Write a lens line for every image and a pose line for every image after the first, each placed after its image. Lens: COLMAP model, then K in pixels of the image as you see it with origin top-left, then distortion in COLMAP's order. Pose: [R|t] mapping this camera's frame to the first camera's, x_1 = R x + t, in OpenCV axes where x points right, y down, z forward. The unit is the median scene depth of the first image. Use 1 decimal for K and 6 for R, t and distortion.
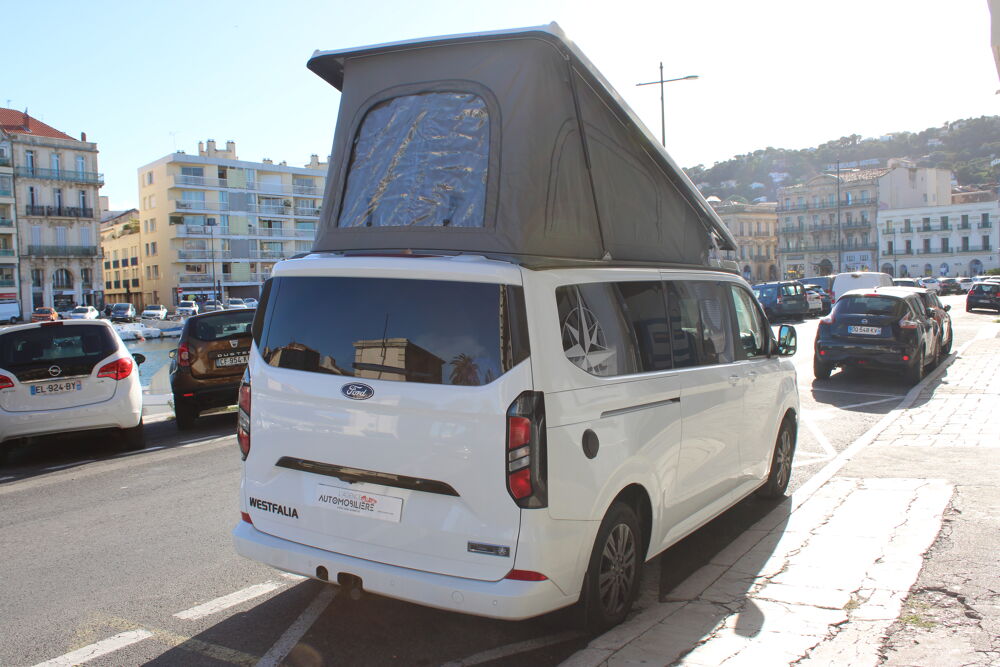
lens RADIAL K [[980.7, 0, 500.0], [0, 980.7, 333.5], [0, 0, 1]] dist [-0.004996, -0.005969]
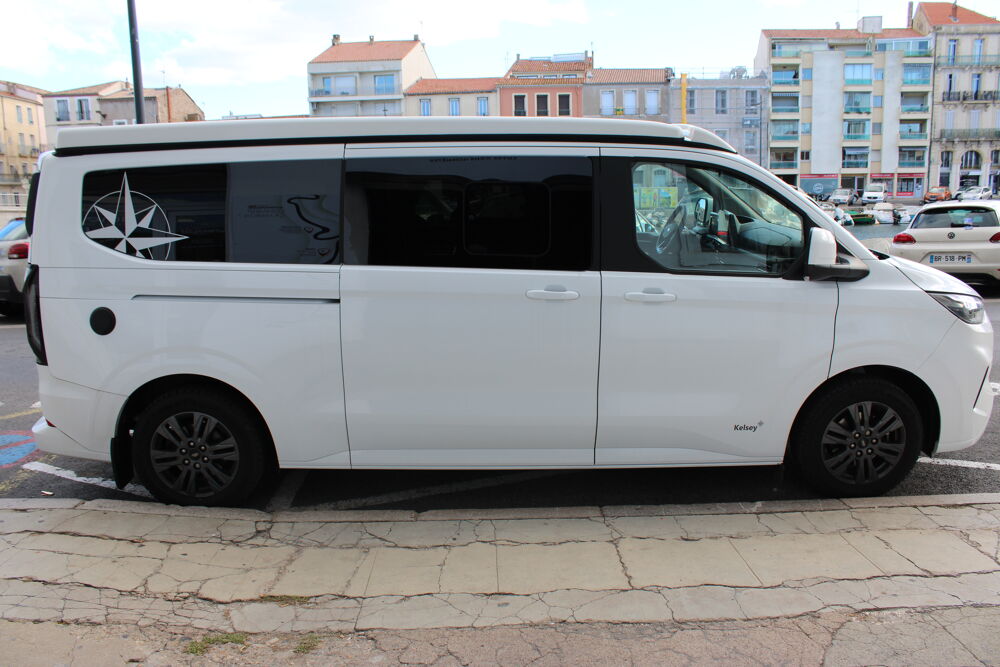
lens RADIAL K [[827.4, 0, 500.0], [0, 827.4, 333.5], [0, 0, 1]] dist [-0.011252, -0.005764]
pose [[0.485372, 0.179815, -0.855617, 0.115003], [-0.048187, 0.982637, 0.179173, -0.005890], [0.872979, -0.045736, 0.485609, 0.102050]]
